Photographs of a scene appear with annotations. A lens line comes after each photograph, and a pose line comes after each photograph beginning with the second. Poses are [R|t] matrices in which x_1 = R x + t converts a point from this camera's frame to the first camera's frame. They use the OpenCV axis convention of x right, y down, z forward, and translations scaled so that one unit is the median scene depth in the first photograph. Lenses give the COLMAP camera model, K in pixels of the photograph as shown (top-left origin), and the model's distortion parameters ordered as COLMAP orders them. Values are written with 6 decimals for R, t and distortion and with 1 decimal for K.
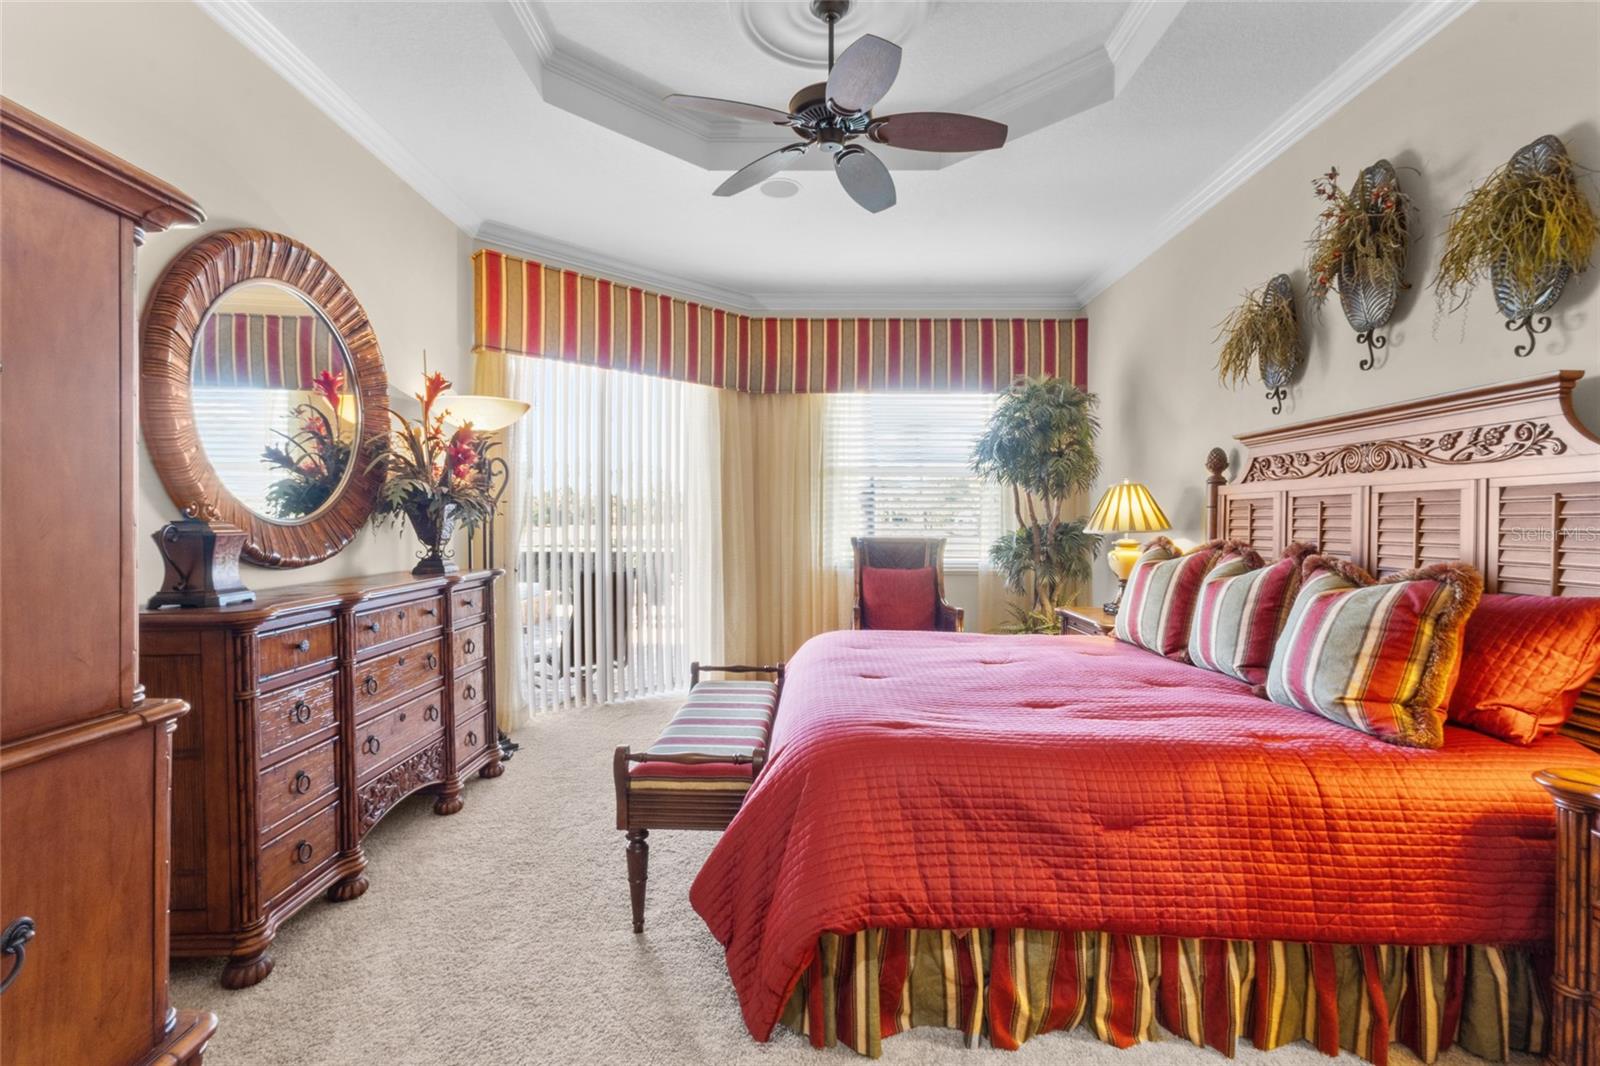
lens RADIAL K [[738.4, 0, 796.9], [0, 738.4, 523.1], [0, 0, 1]] dist [0.000156, 0.003532]
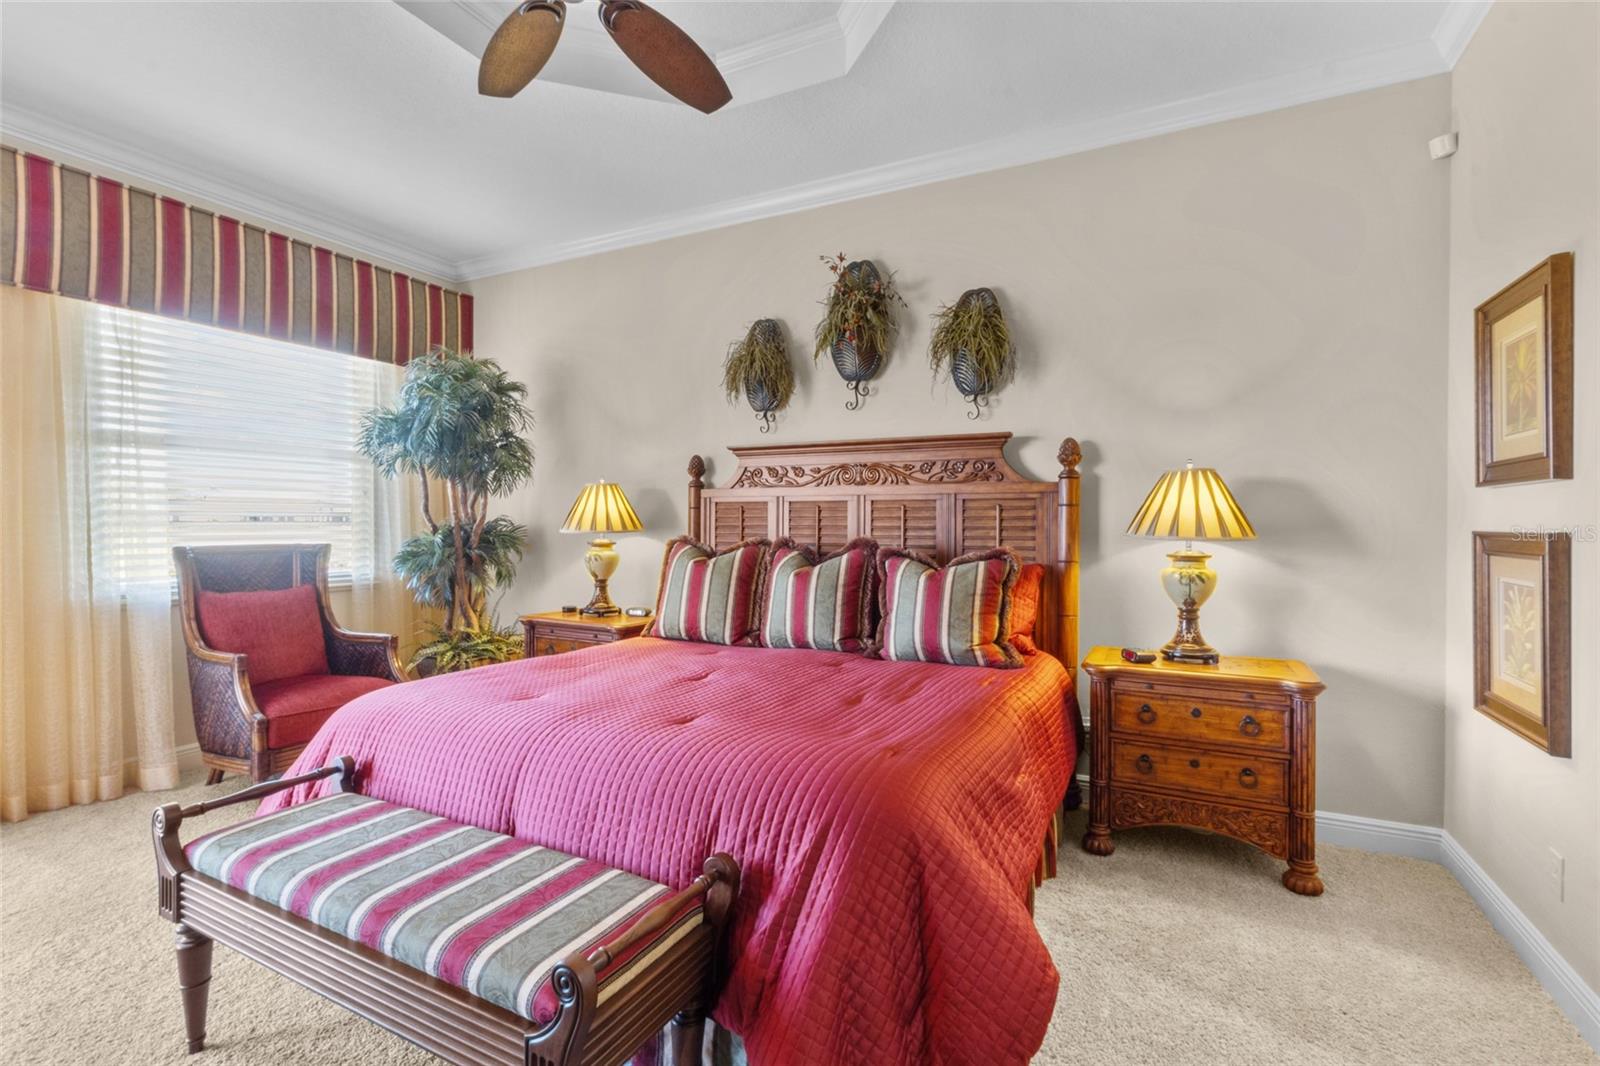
lens RADIAL K [[738.4, 0, 801.4], [0, 738.4, 529.9], [0, 0, 1]] dist [0.000156, 0.003532]
pose [[0.445643, -0.012994, 0.895116, -0.430772], [0.002511, 0.999909, 0.013265, -0.003677], [-0.895207, -0.003664, 0.445635, 0.419774]]
